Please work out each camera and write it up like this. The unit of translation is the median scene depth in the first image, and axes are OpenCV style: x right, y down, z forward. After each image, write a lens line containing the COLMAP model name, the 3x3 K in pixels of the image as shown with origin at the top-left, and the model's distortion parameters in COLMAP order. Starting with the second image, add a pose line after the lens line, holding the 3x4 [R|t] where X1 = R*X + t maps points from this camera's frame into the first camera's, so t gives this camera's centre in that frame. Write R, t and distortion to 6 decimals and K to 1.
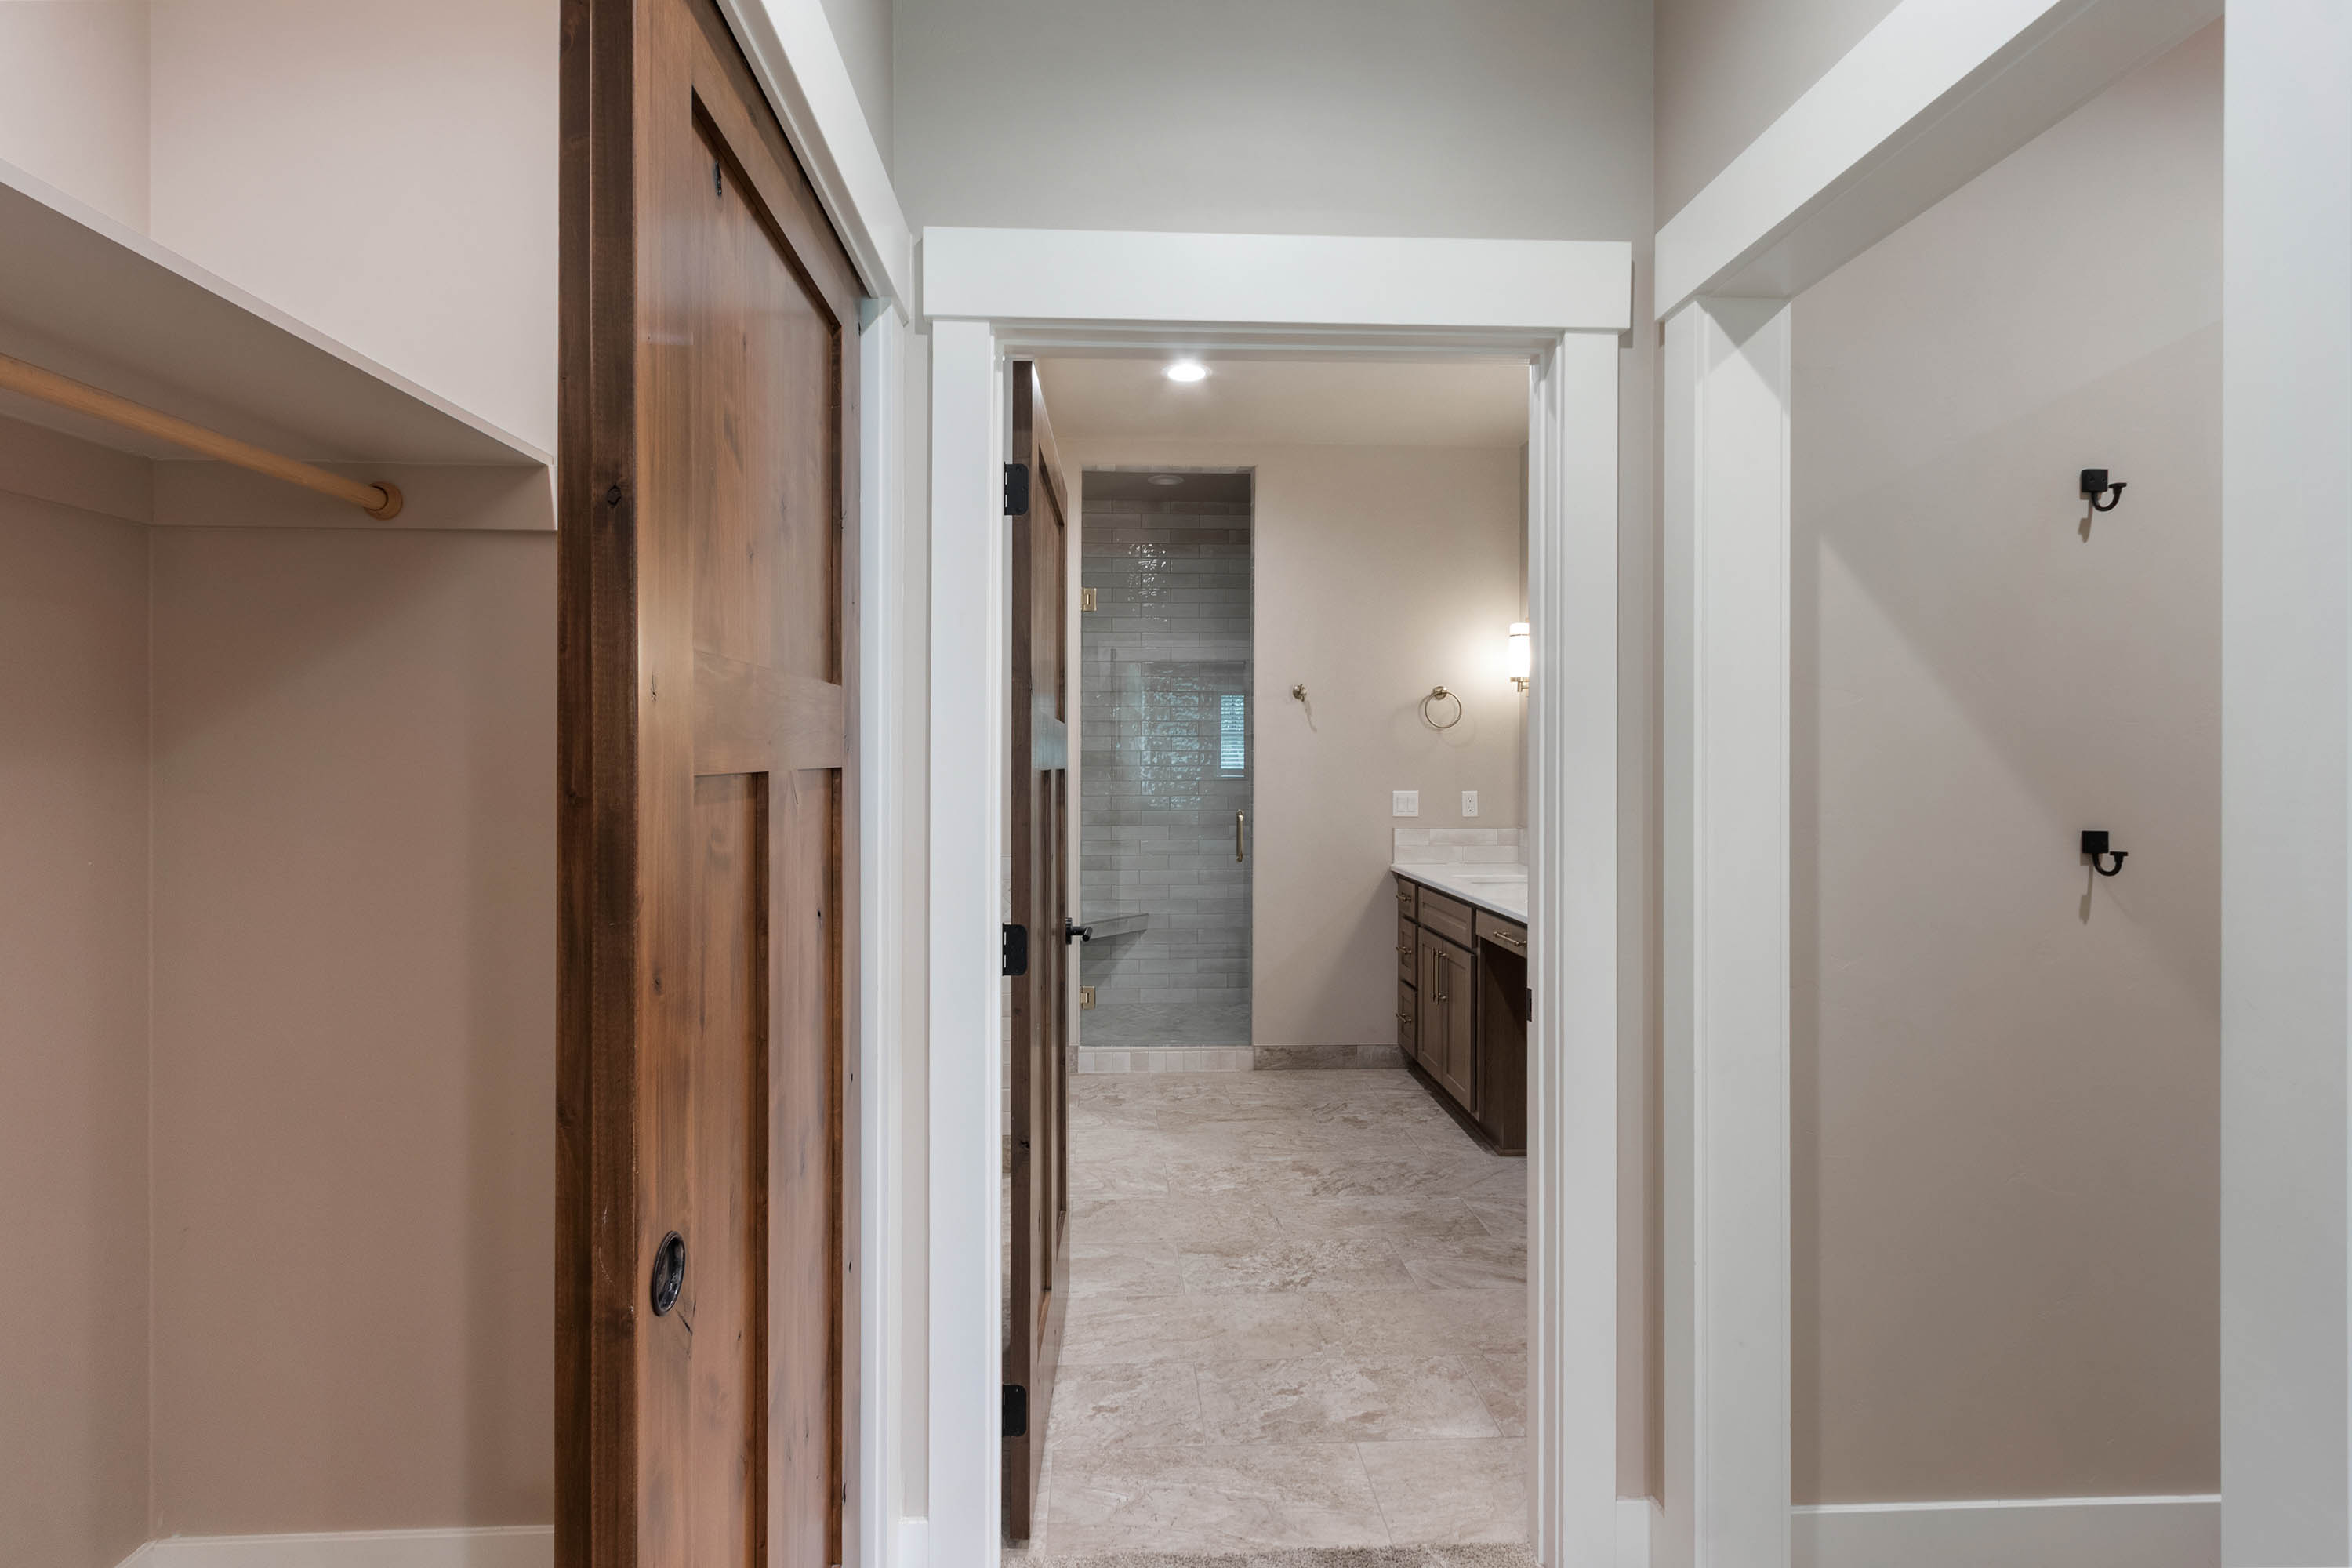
lens RADIAL K [[1099.4, 0, 1145.0], [0, 1099.4, 775.9], [0, 0, 1]] dist [0.021876, -0.000200]
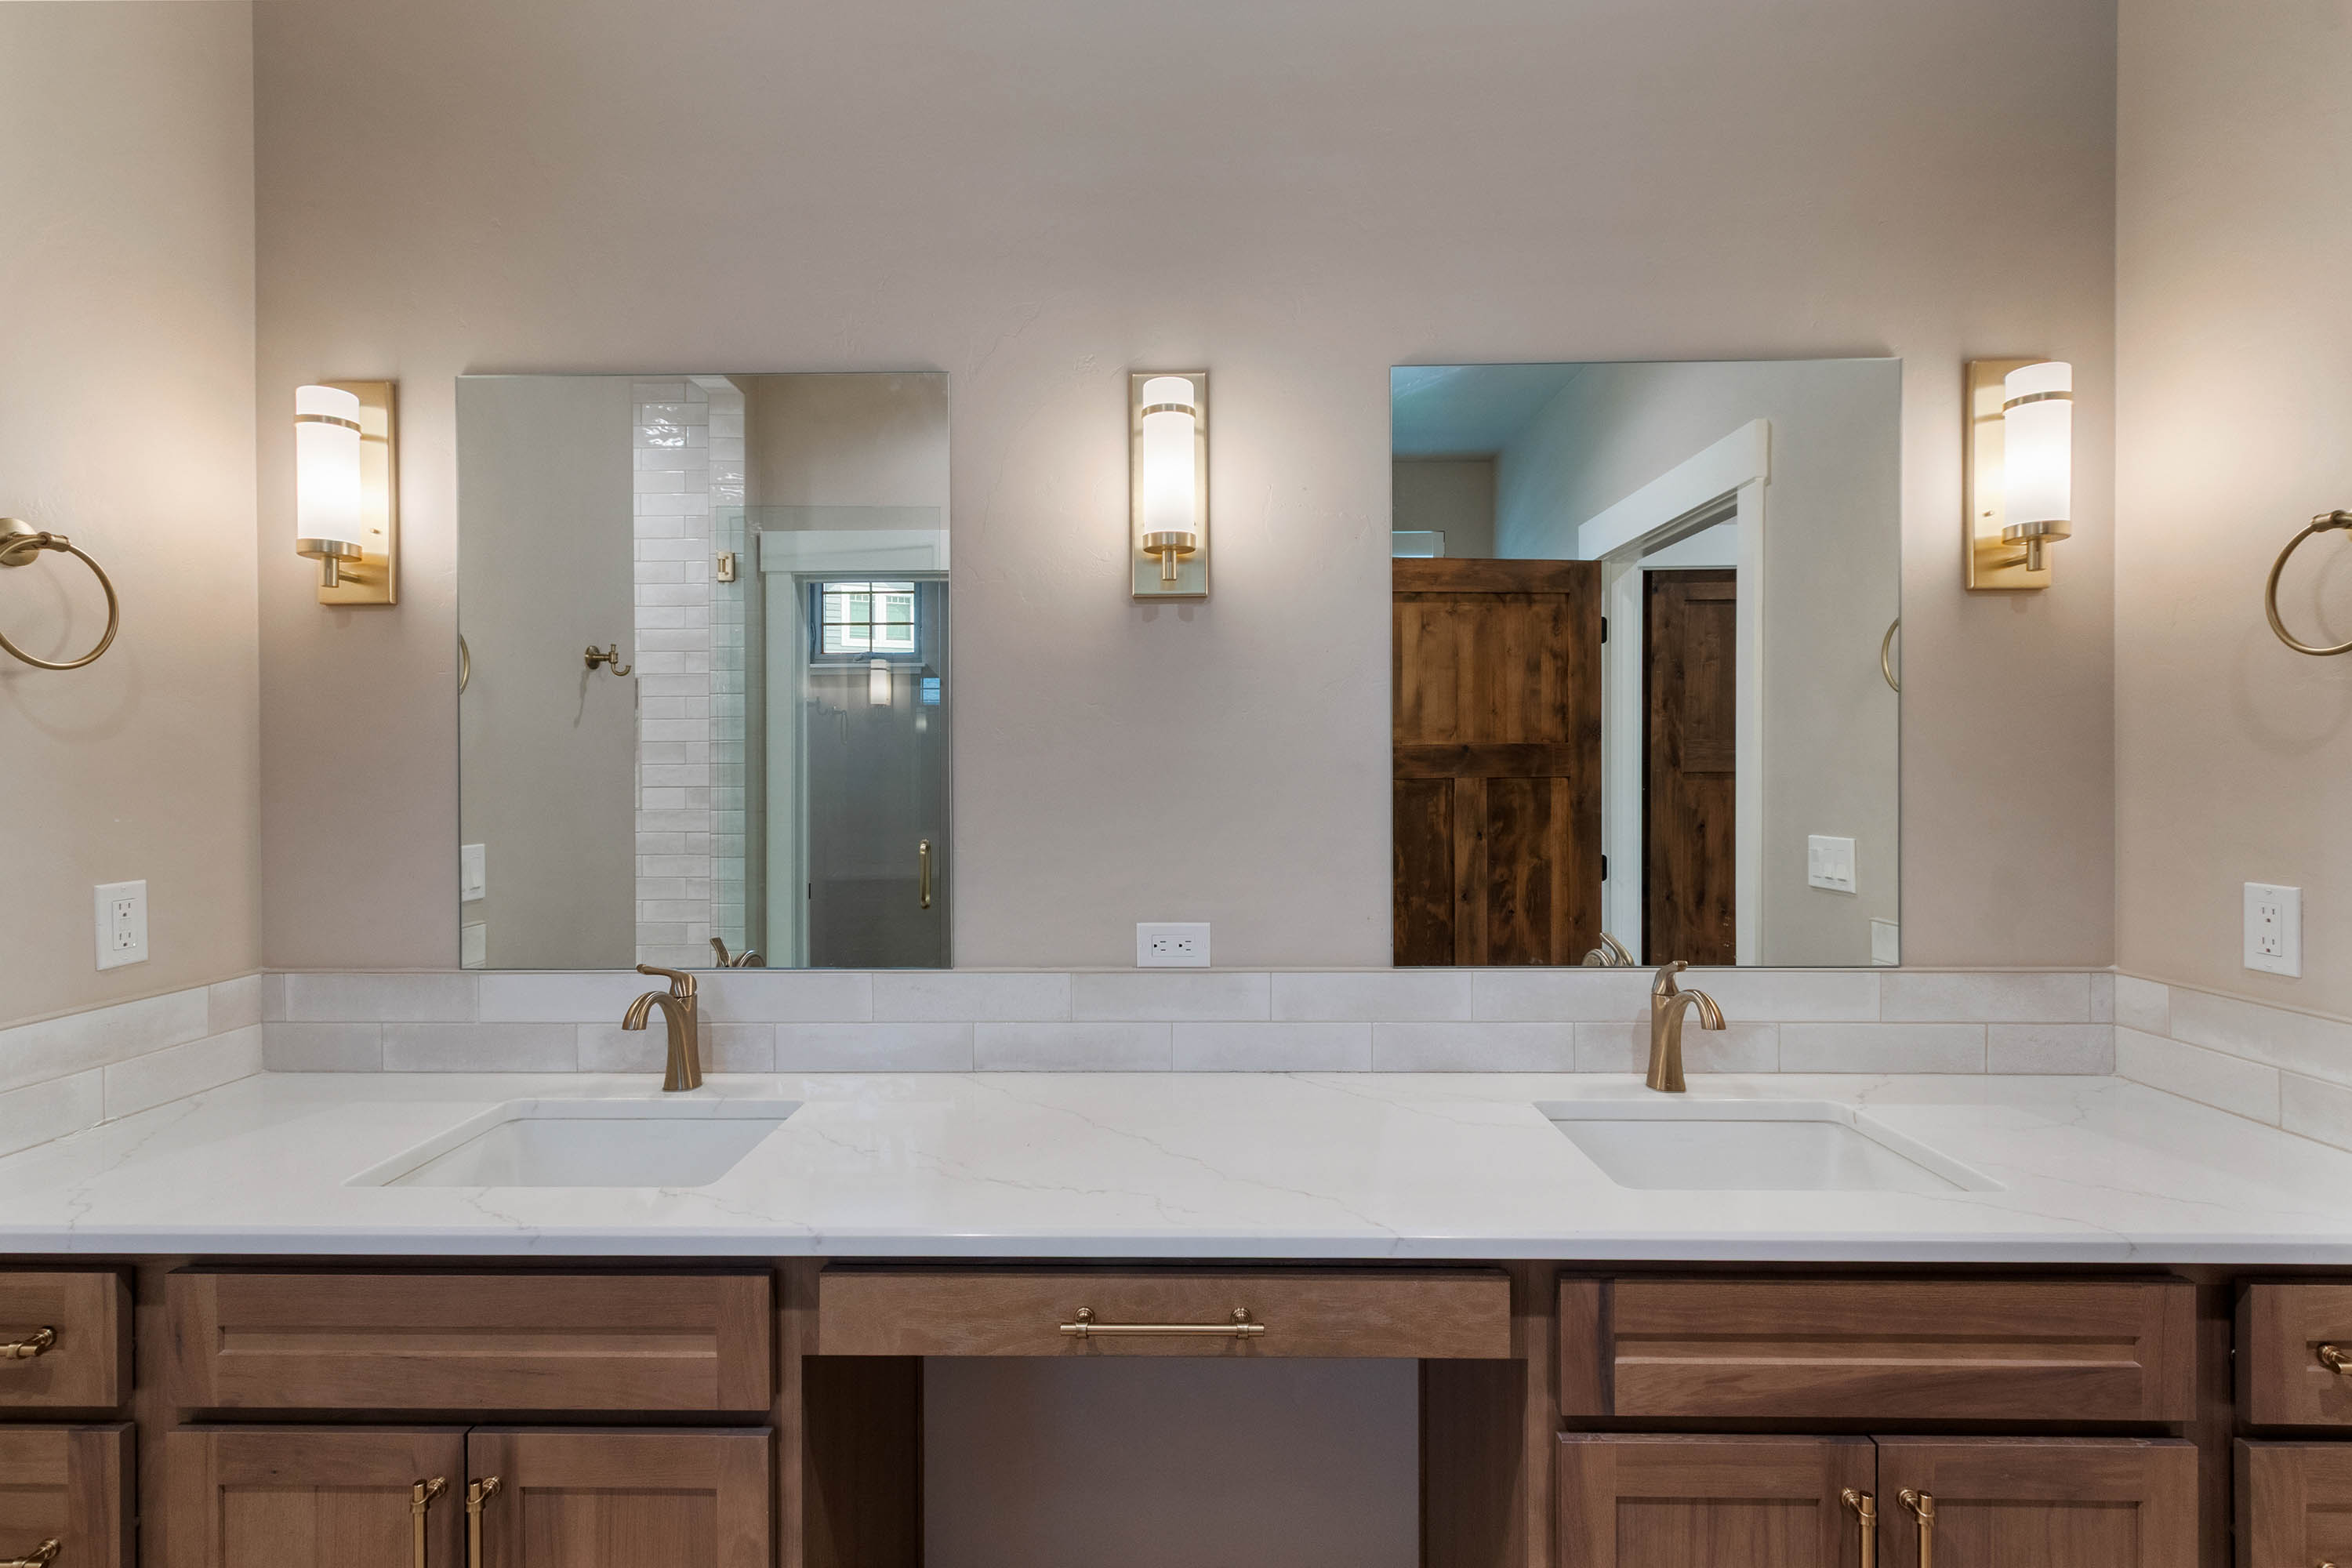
lens RADIAL K [[1099.4, 0, 1145.0], [0, 1099.4, 775.9], [0, 0, 1]] dist [0.021876, -0.000200]
pose [[0.076290, -0.004194, 0.997077, 0.008215], [0.025947, 0.999661, 0.002220, -0.008437], [-0.996748, 0.025701, 0.076373, 0.693467]]
